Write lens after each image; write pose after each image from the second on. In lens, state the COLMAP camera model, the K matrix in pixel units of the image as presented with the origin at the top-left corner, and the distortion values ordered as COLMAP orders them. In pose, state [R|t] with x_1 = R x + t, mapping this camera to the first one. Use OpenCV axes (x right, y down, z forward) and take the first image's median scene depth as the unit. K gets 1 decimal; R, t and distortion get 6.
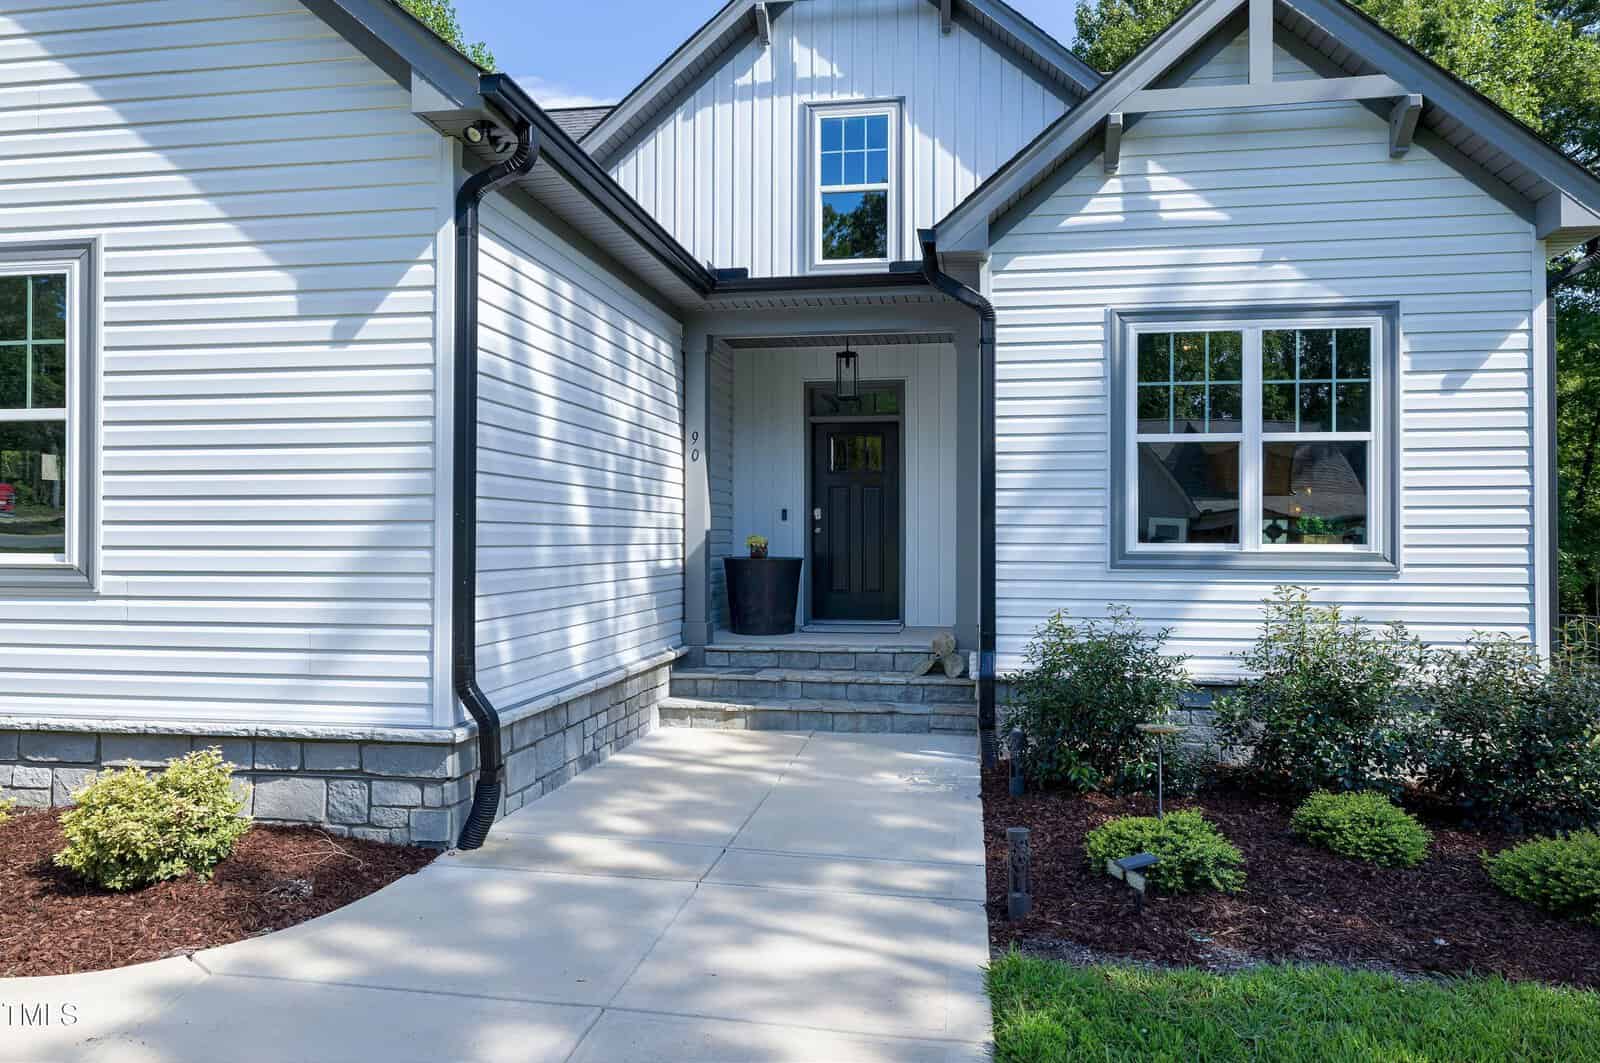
lens RADIAL K [[956.8, 0, 801.6], [0, 956.8, 523.7], [0, 0, 1]] dist [0.002330, 0.001002]
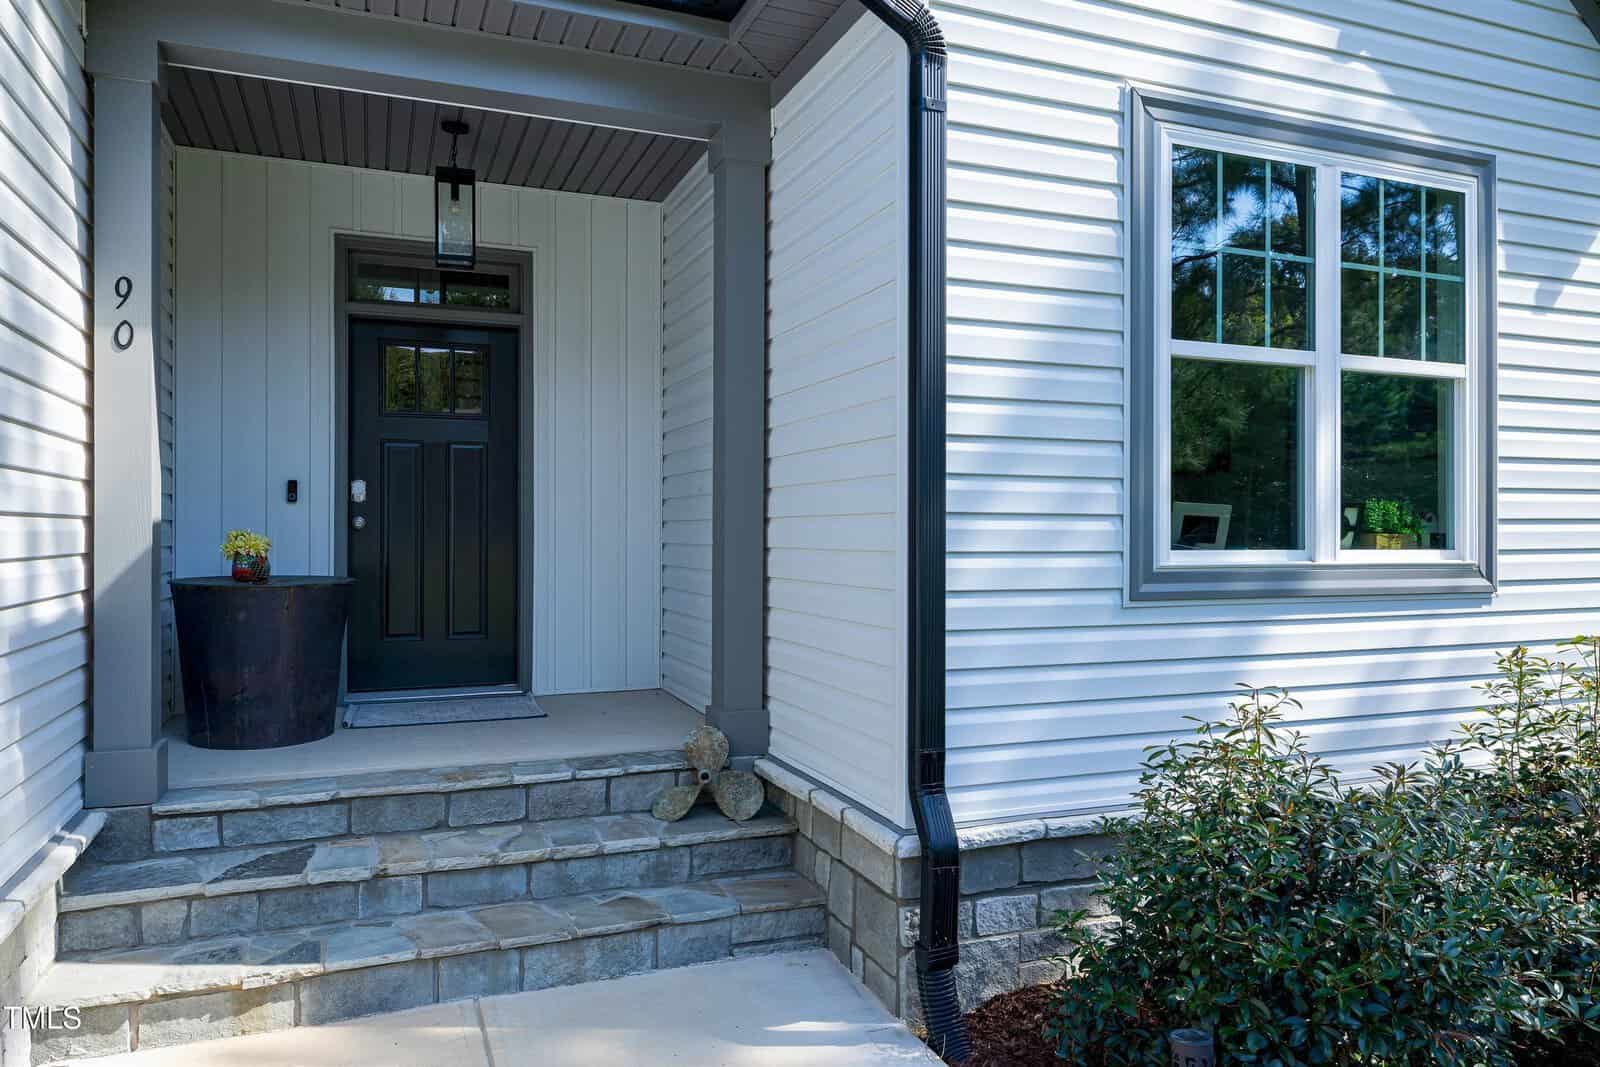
lens RADIAL K [[1055.0, 0, 742.8], [0, 1055.0, 526.7], [0, 0, 1]] dist [0.000915, -0.001996]
pose [[0.871365, 0.001955, 0.490631, -0.115083], [-0.007260, 0.999934, 0.008910, 0.003628], [-0.490581, -0.011326, 0.871322, 0.546126]]
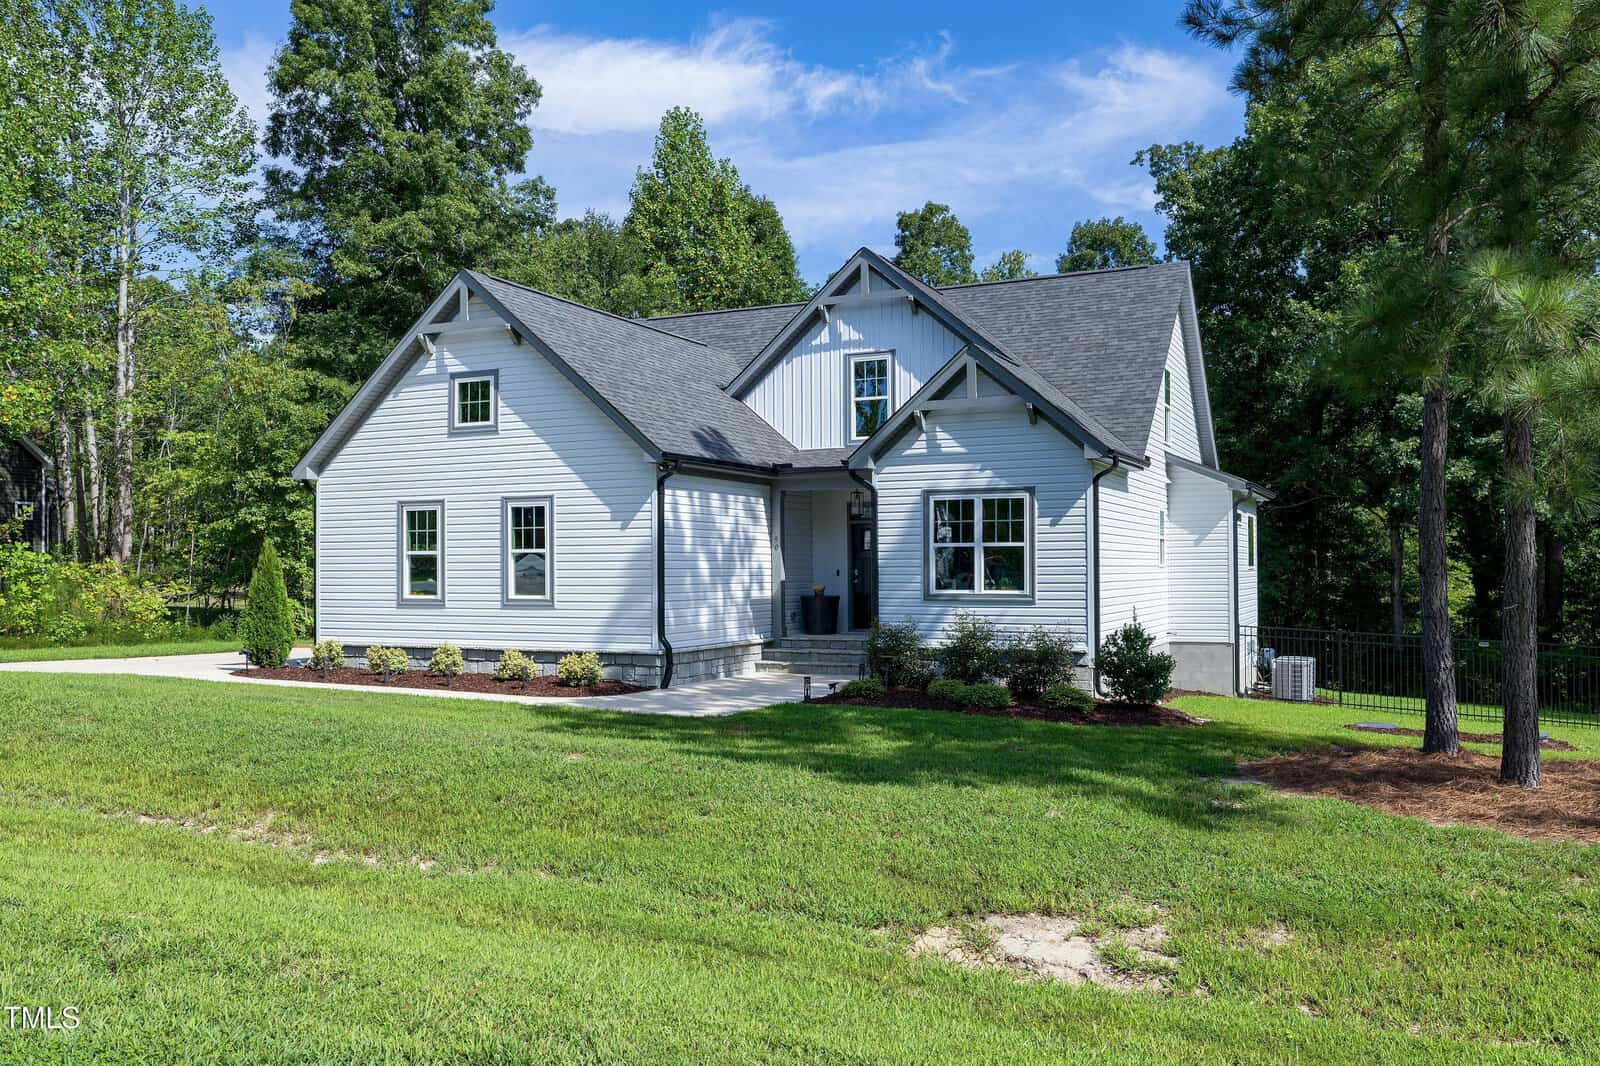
lens RADIAL K [[1055.0, 0, 742.8], [0, 1055.0, 526.2], [0, 0, 1]] dist [0.000915, -0.001996]
pose [[0.944027, -0.022863, -0.329076, 0.673427], [0.013619, 0.999446, -0.030369, -0.056050], [0.329588, 0.024188, 0.943815, -1.407251]]
